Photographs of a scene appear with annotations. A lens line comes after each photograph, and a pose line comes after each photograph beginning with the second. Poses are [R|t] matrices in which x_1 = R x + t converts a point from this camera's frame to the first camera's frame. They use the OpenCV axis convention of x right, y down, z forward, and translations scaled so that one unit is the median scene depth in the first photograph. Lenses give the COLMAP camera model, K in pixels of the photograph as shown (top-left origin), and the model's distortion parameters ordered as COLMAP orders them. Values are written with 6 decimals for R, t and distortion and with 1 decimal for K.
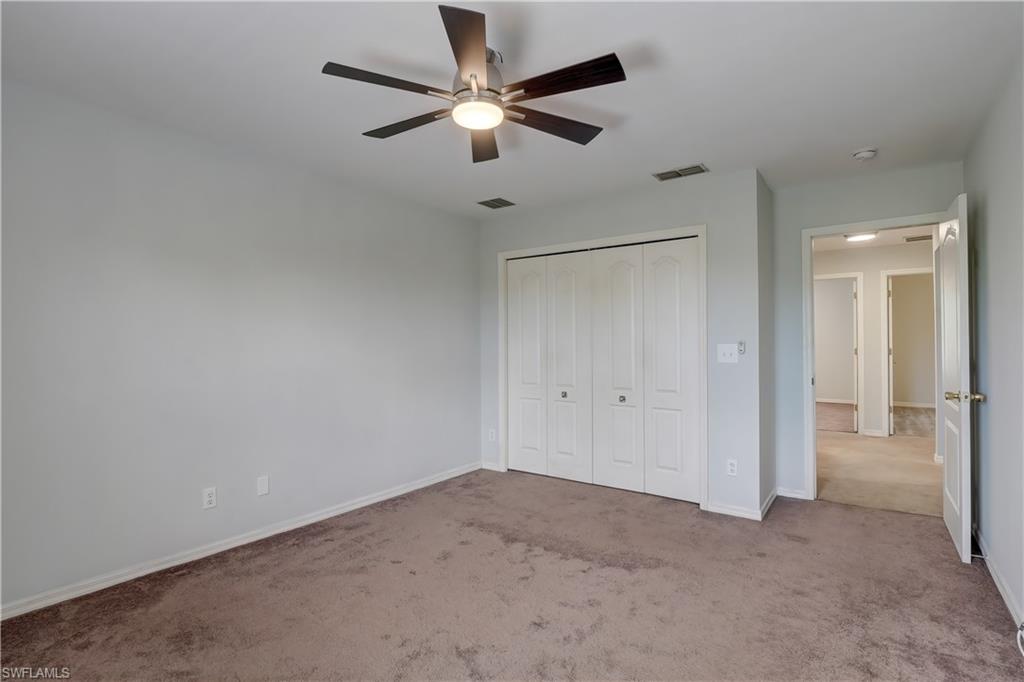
lens RADIAL K [[501.7, 0, 509.1], [0, 501.7, 338.7], [0, 0, 1]] dist [-0.014188, -0.000829]
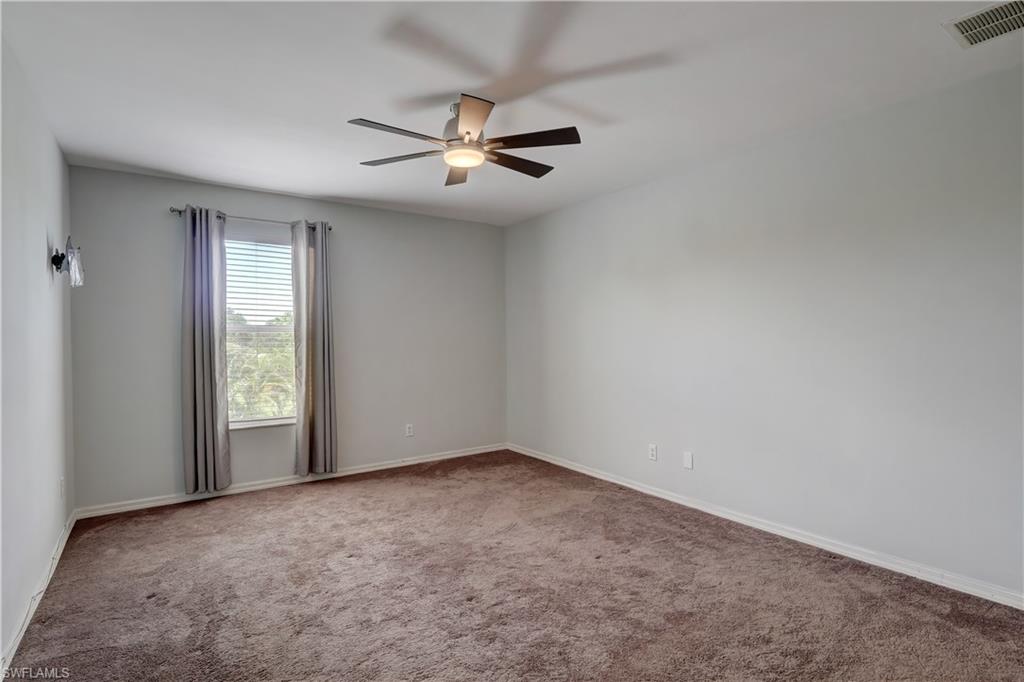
lens RADIAL K [[501.7, 0, 509.1], [0, 501.7, 338.7], [0, 0, 1]] dist [-0.014188, -0.000829]
pose [[-0.314324, 0.013645, -0.949218, 0.750580], [0.008803, 0.999896, 0.011459, -0.004789], [0.949275, -0.004754, -0.314411, 0.995005]]
